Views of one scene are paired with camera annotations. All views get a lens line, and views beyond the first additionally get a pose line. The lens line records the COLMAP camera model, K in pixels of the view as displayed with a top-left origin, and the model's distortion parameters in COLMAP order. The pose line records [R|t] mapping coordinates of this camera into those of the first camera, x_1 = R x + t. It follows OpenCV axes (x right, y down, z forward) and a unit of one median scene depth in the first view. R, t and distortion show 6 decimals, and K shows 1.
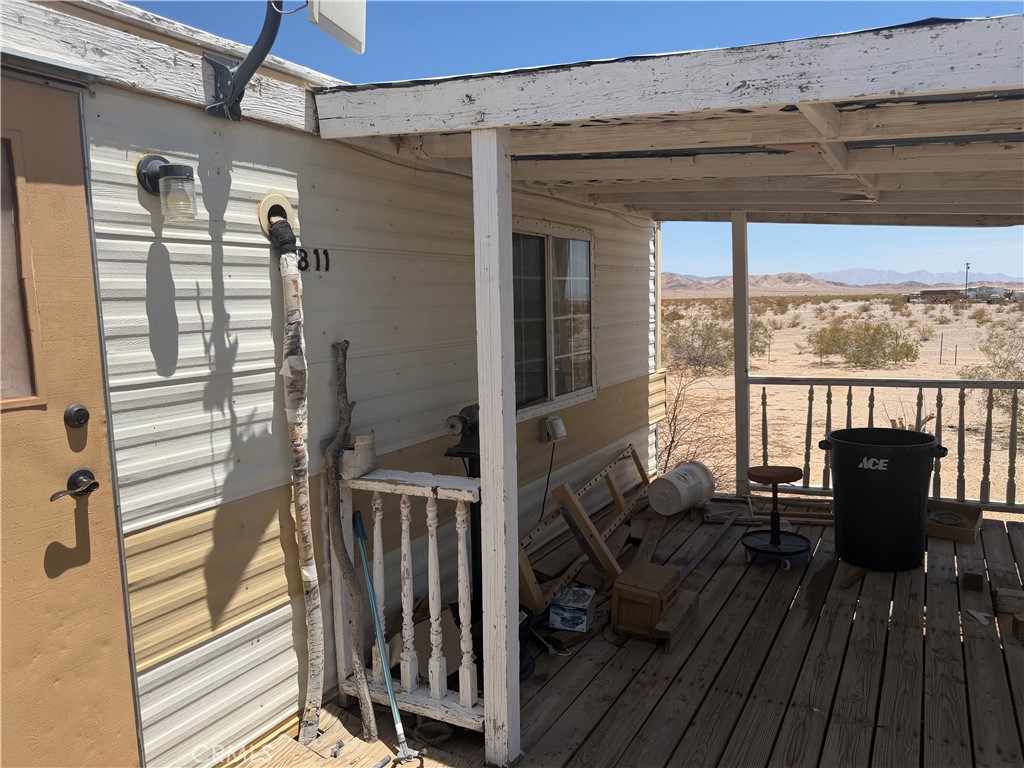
lens RADIAL K [[694.5, 0, 512.0], [0, 694.5, 384.0], [0, 0, 1]] dist [0.118587, -0.175515]
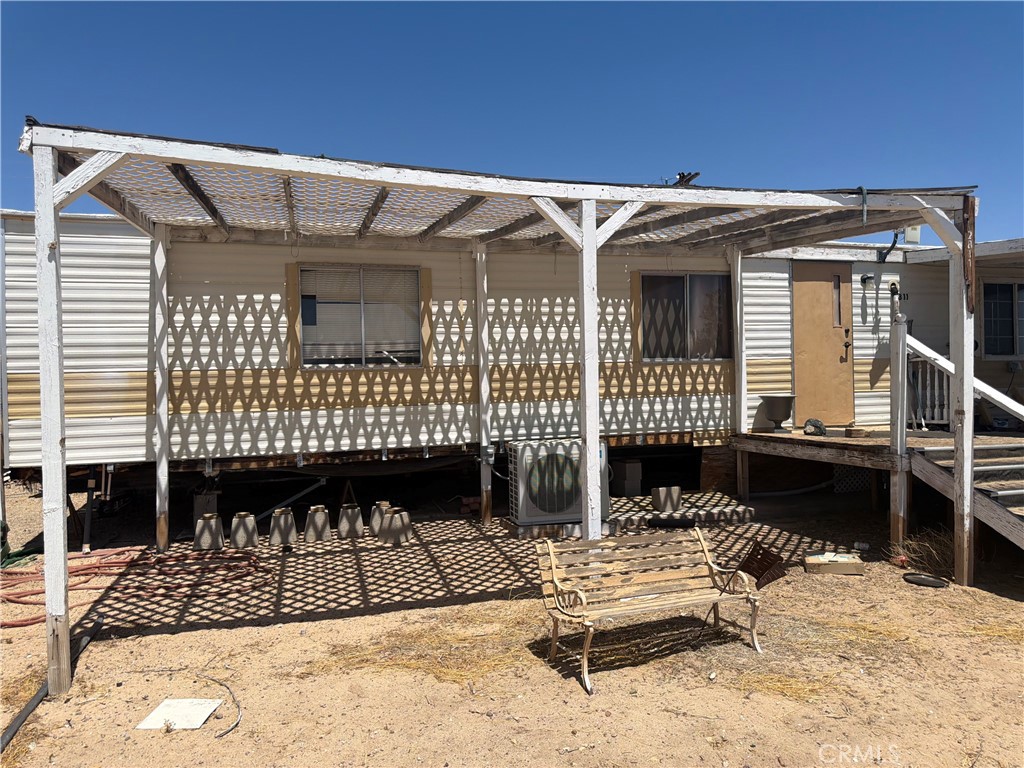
lens RADIAL K [[694.5, 0, 512.0], [0, 694.5, 384.0], [0, 0, 1]] dist [0.118587, -0.175515]
pose [[0.720976, 0.010984, -0.692873, 0.873564], [-0.085664, 0.993618, -0.073387, 0.778182], [0.687645, 0.112265, 0.717315, -3.231437]]
